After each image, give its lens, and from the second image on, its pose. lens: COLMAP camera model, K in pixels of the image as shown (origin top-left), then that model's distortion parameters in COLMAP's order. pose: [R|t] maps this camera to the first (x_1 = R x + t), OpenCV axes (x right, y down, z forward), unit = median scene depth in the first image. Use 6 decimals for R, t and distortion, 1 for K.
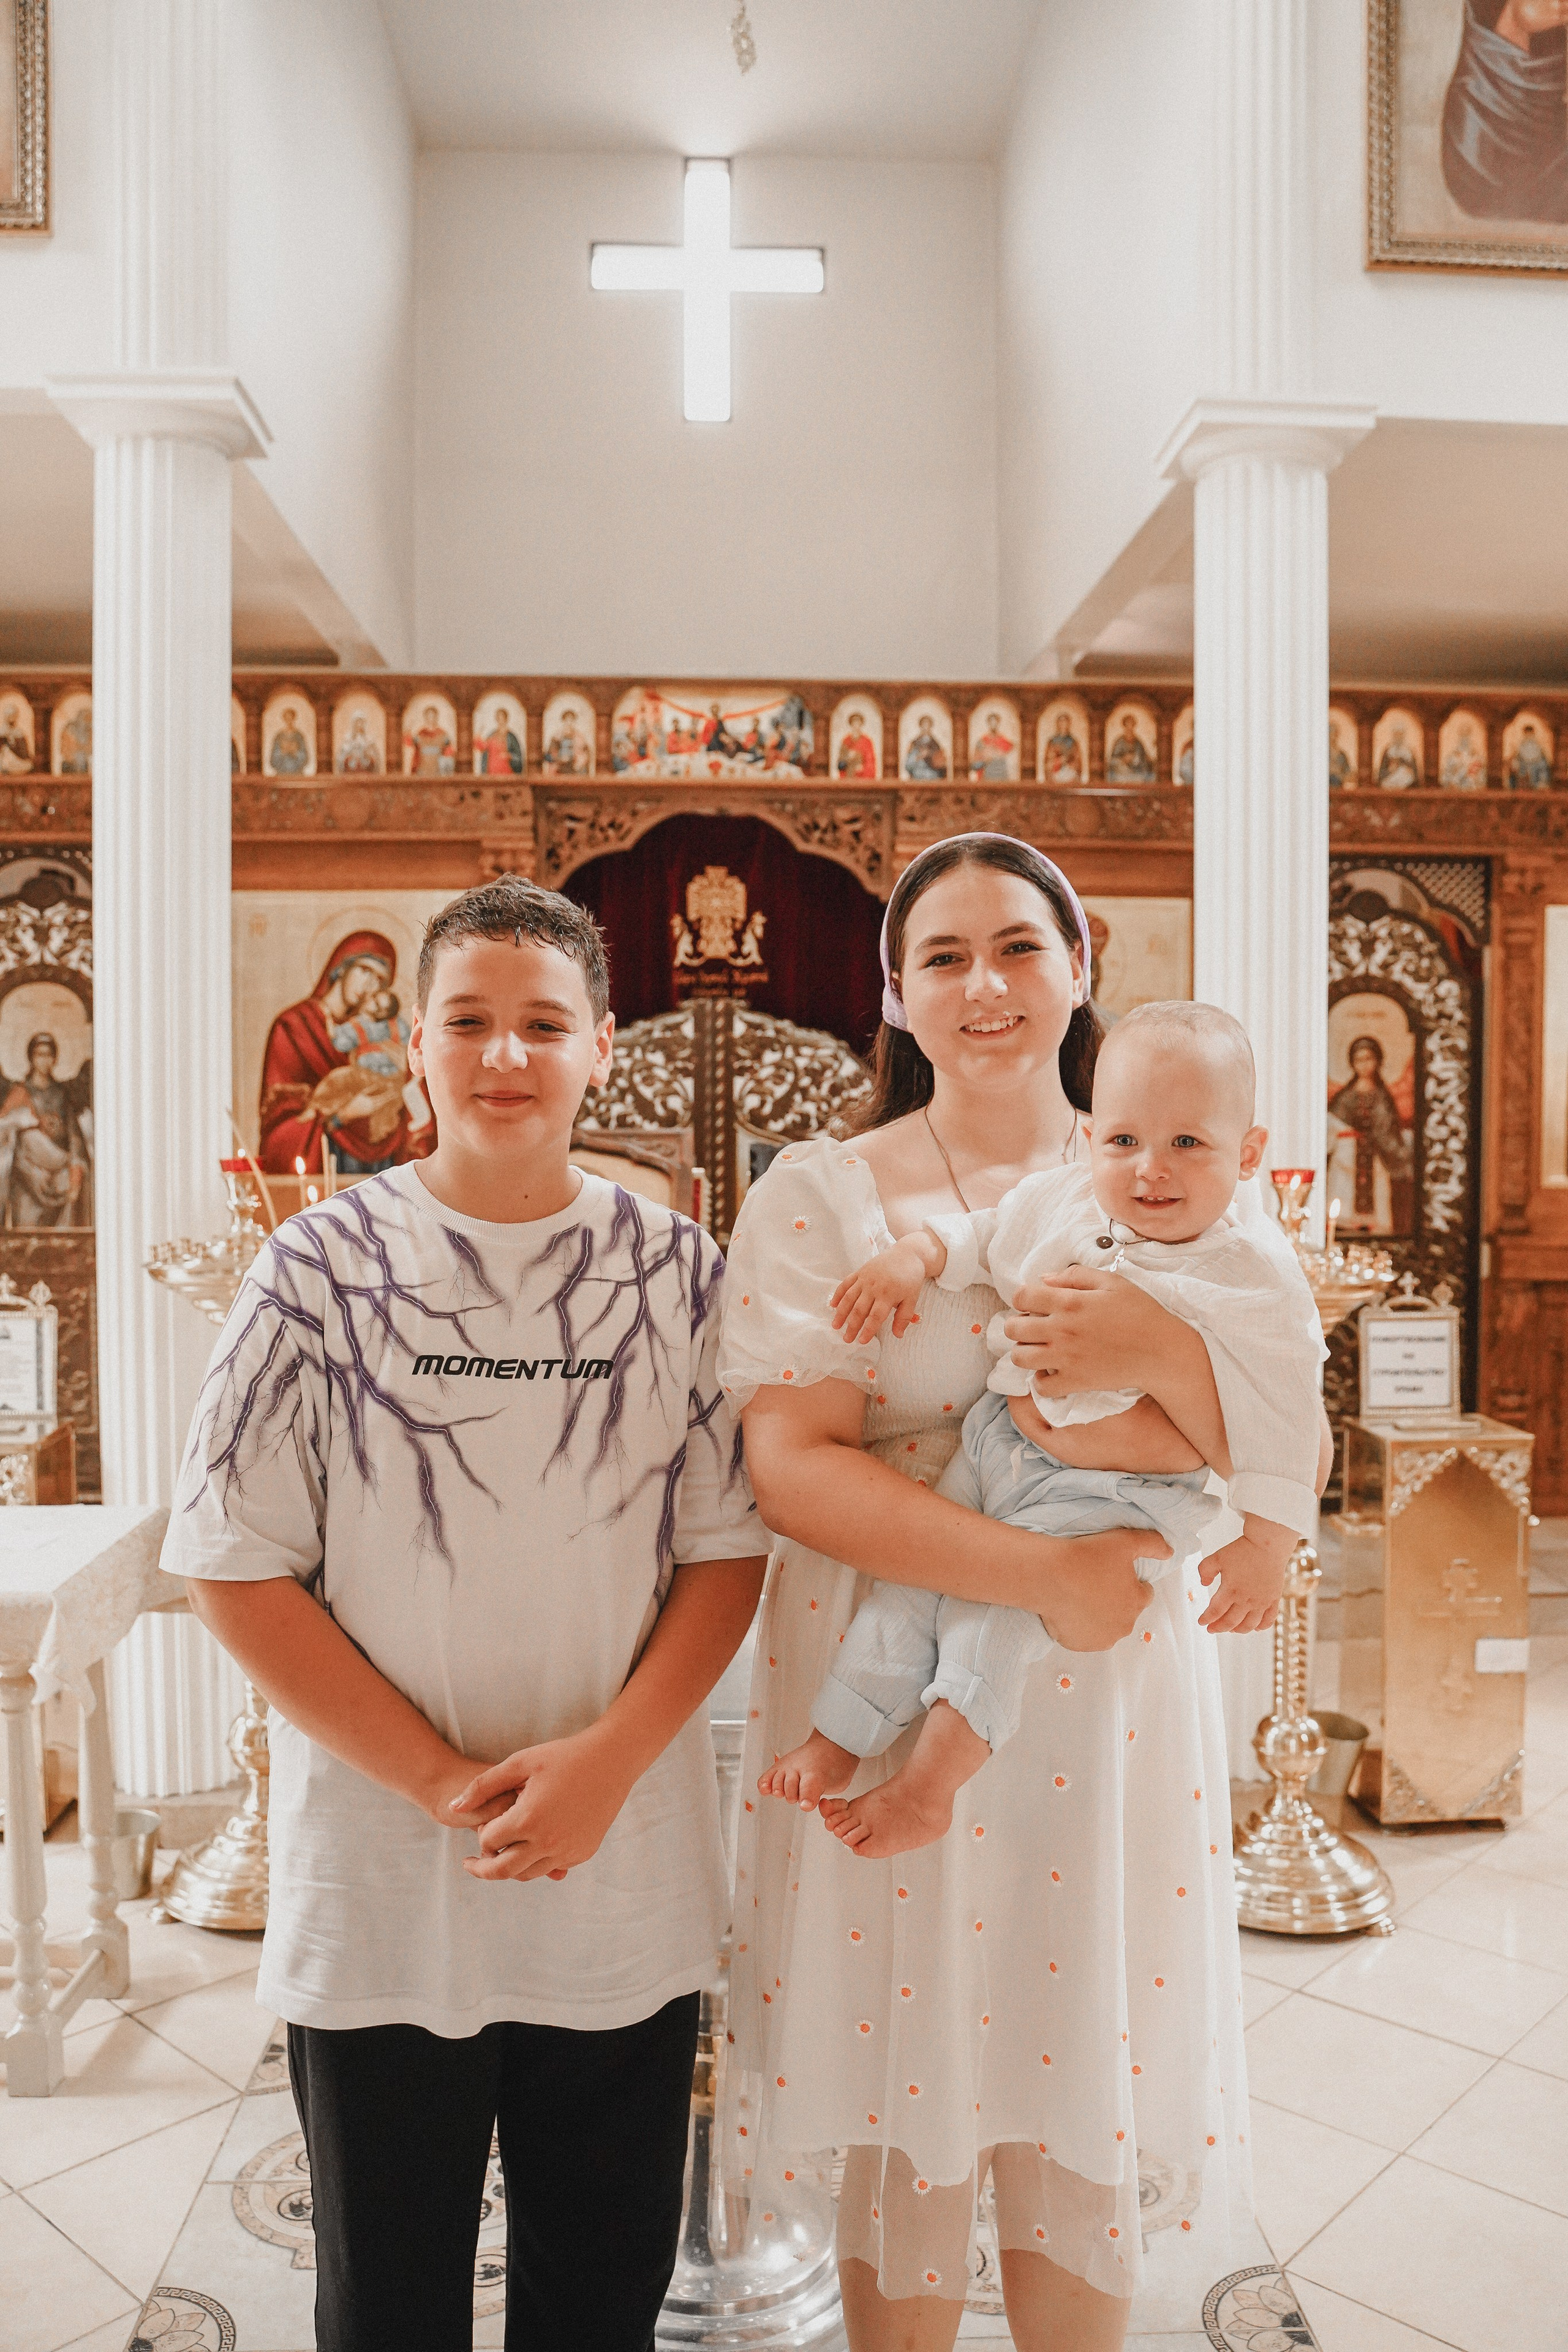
lens RADIAL K [[1834.6, 0, 754.3], [0, 1834.6, 1156.7], [0, 0, 1]] dist [-0.118371, 0.082332]
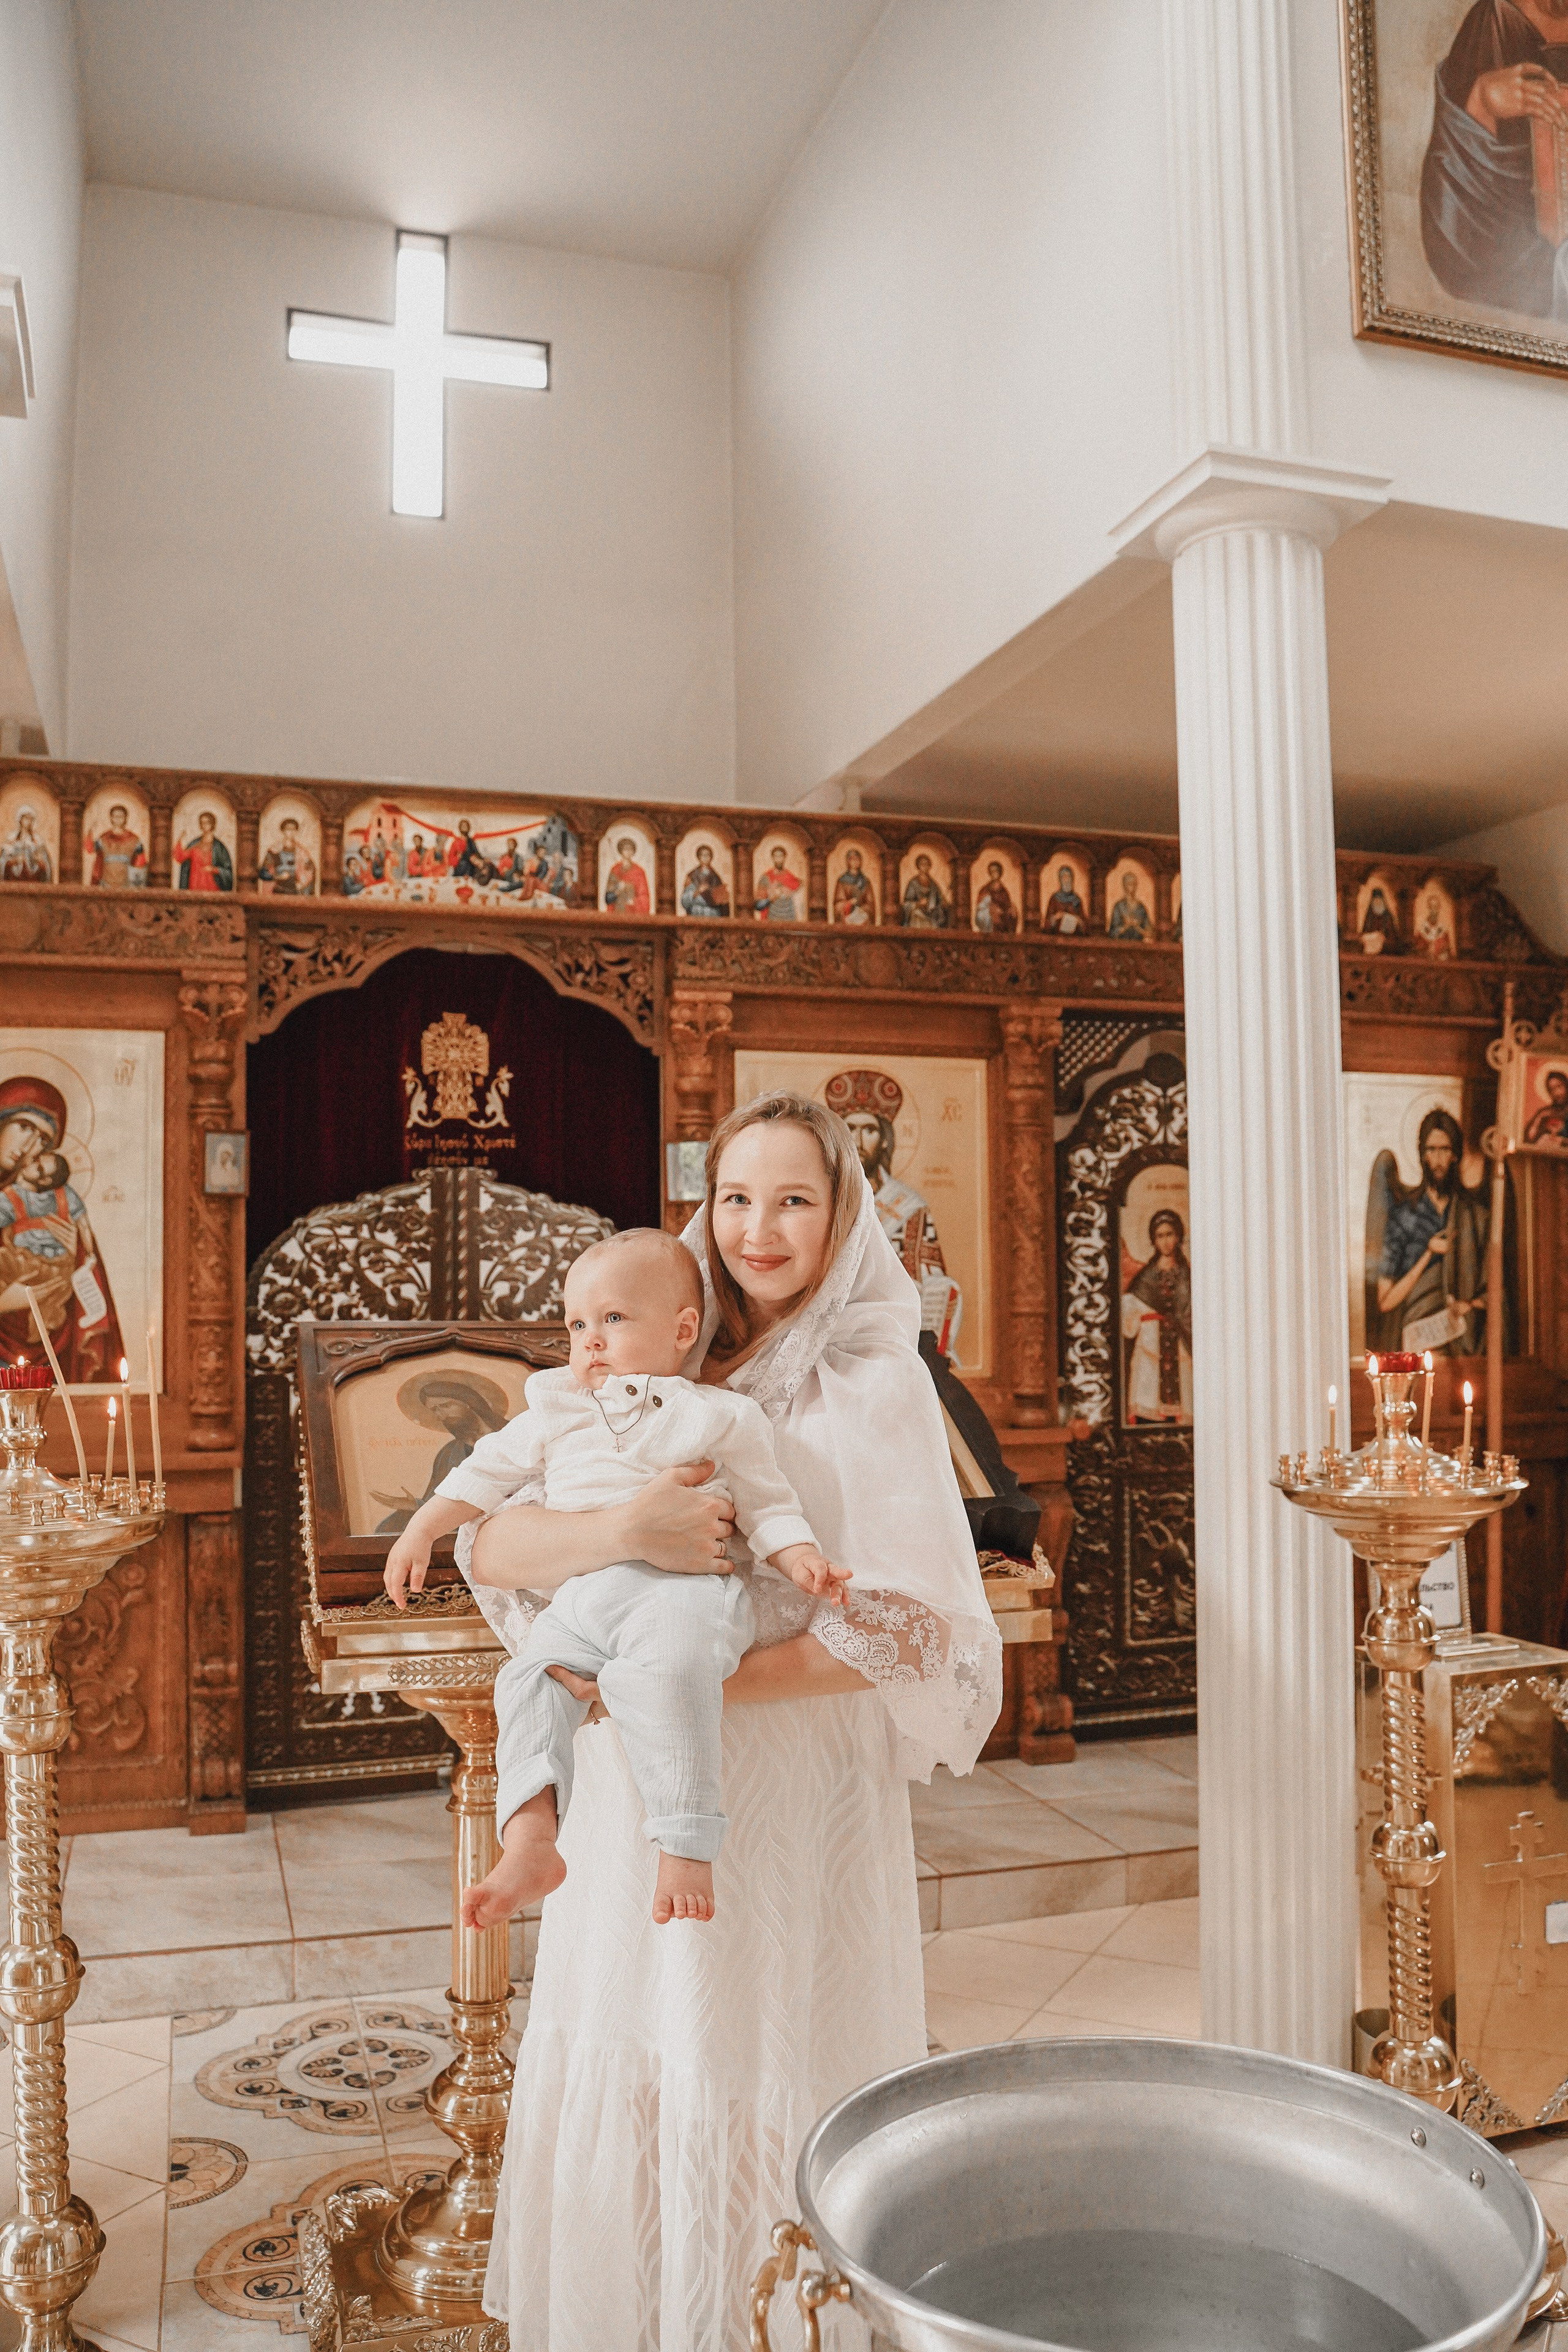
lens RADIAL K [[1823.1, 0, 713.9], [0, 1823.1, 1168.1], [0, 0, 1]] dist [-0.111192, 0.072923]
pose [[0.967484, 0.006722, 0.252843, -0.121815], [0.018671, 0.995022, -0.097896, -0.001759], [-0.252242, 0.099433, 0.962542, 0.171221]]
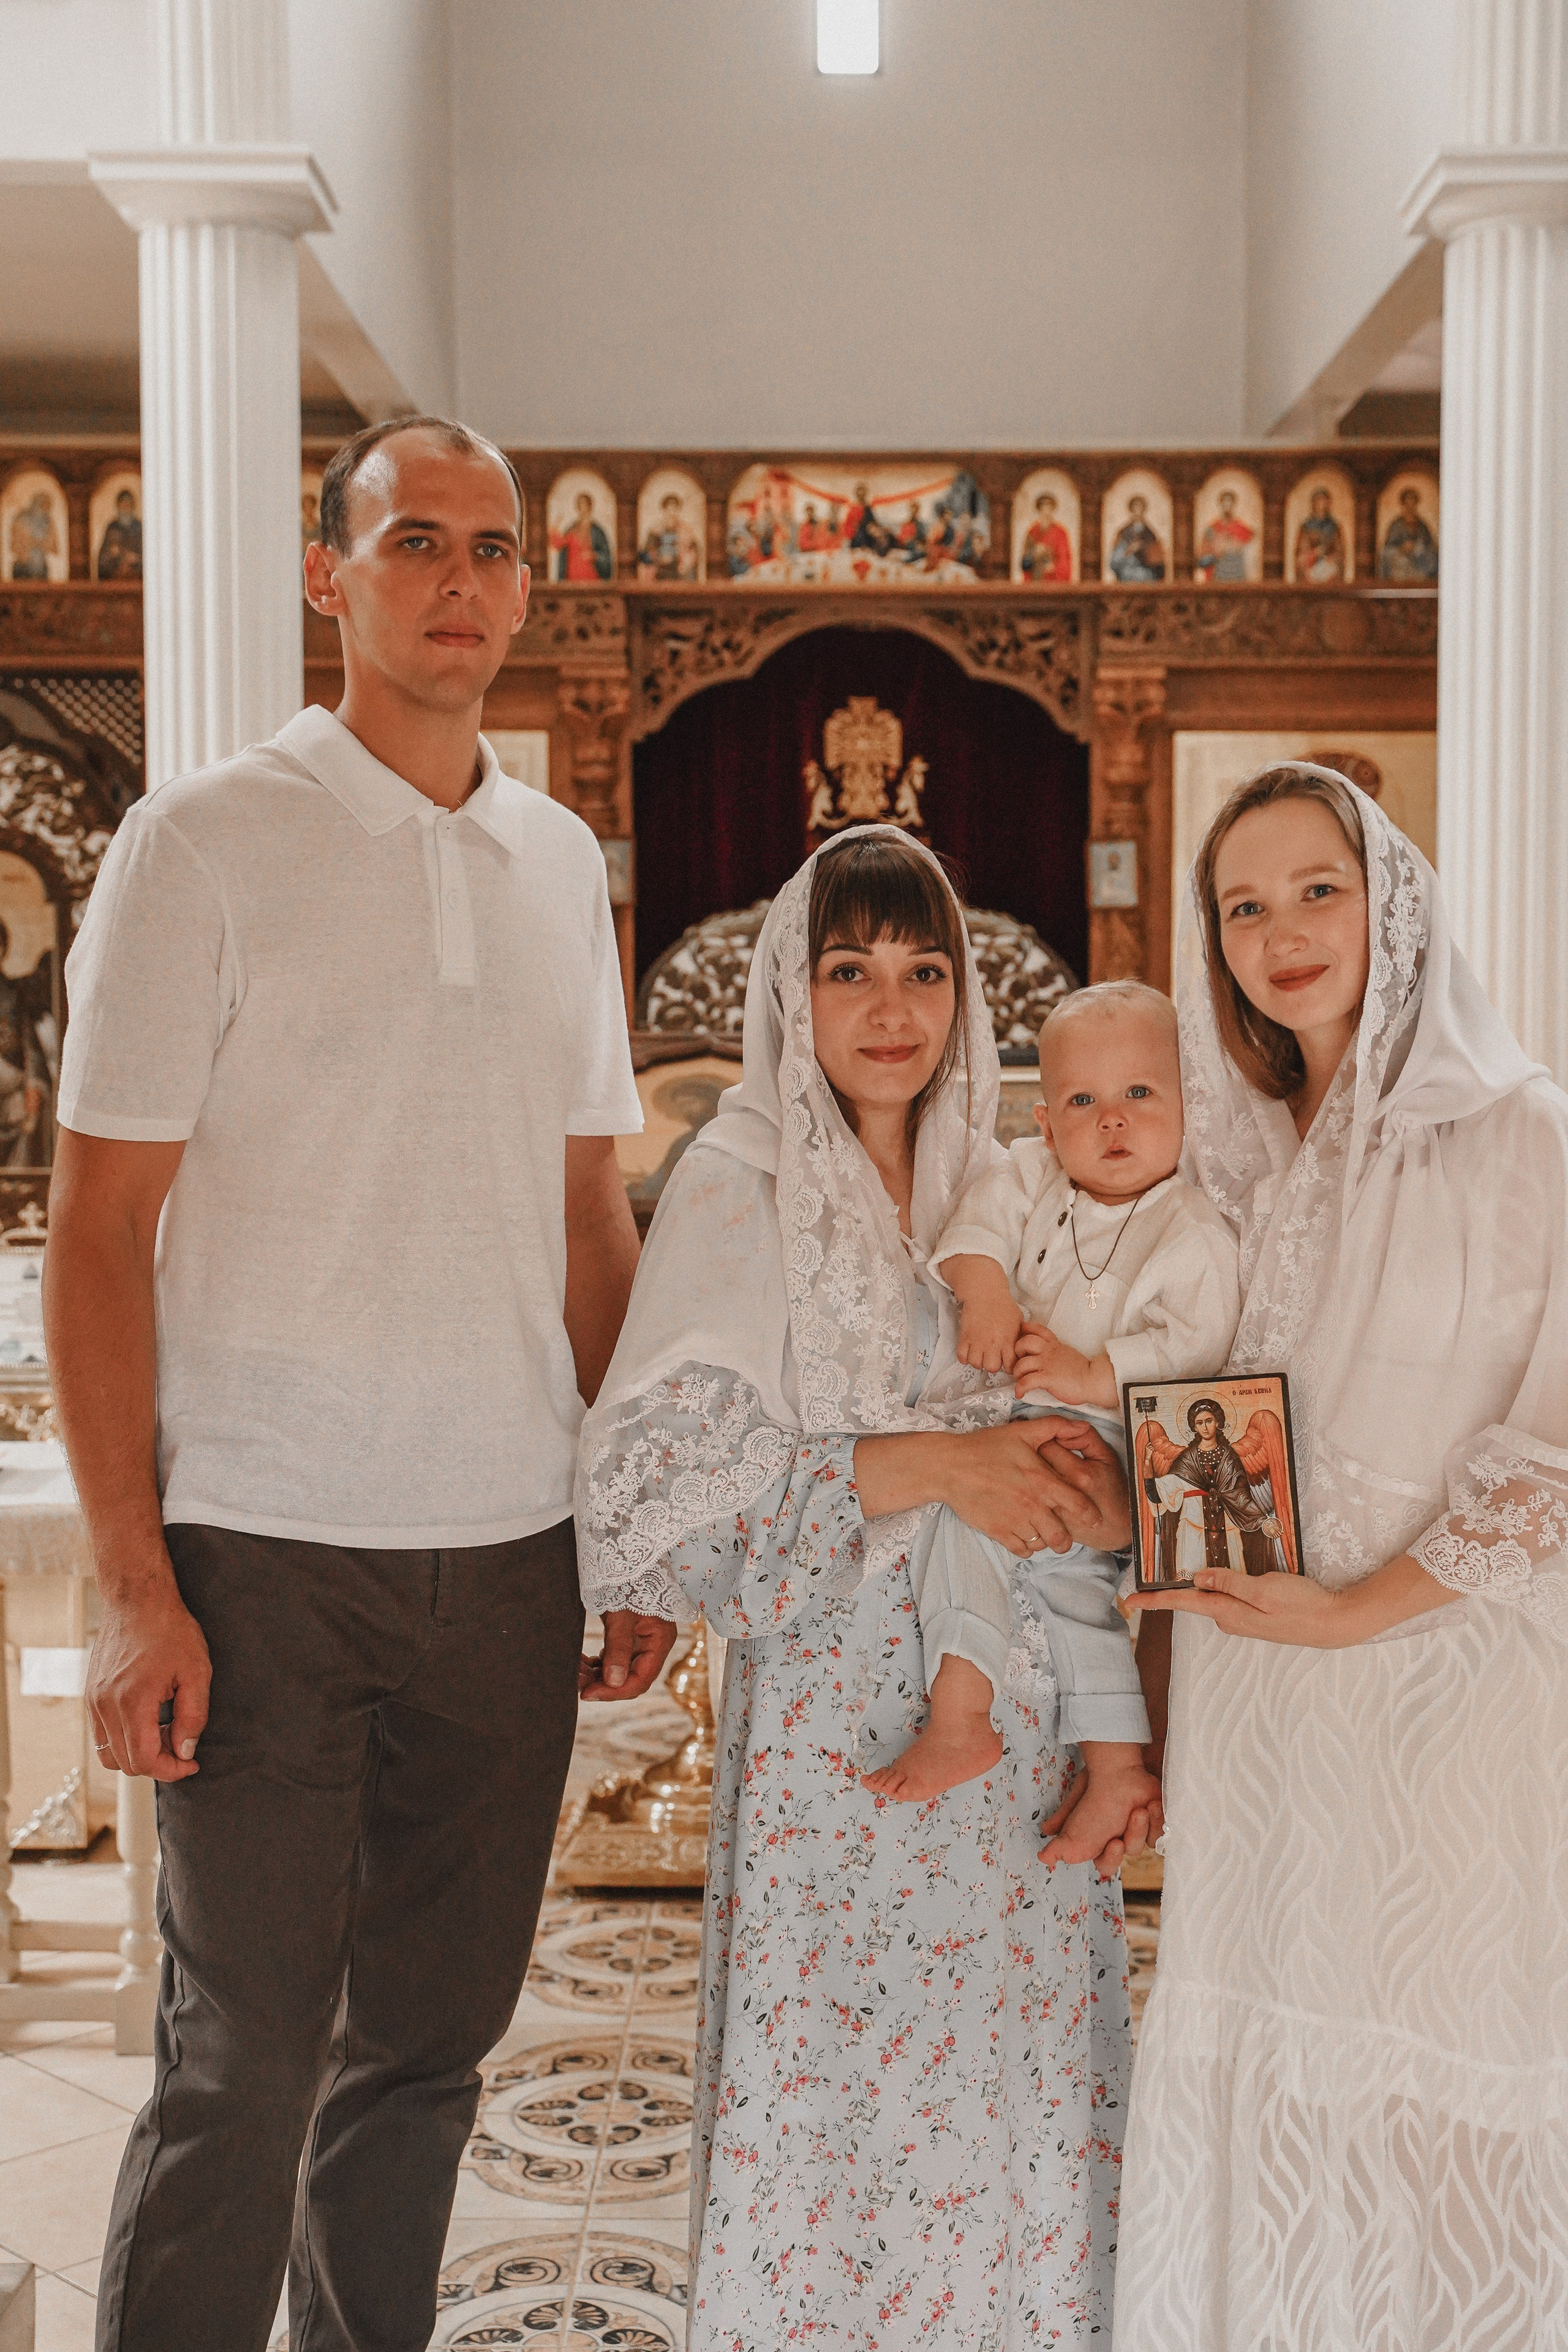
lens RADIAL K [[3034.7, 0, 741.4], [0, 3034.7, 1154.4], [0, 0, 1]] dist [0.035586, 0.000000]
pose [[0.998397, -0.000113, -0.056596, 0.000498], [0.000921, 0.999898, 0.014238, 0.015118], [0.056589, -0.014267, 0.998296, -0.285029]]
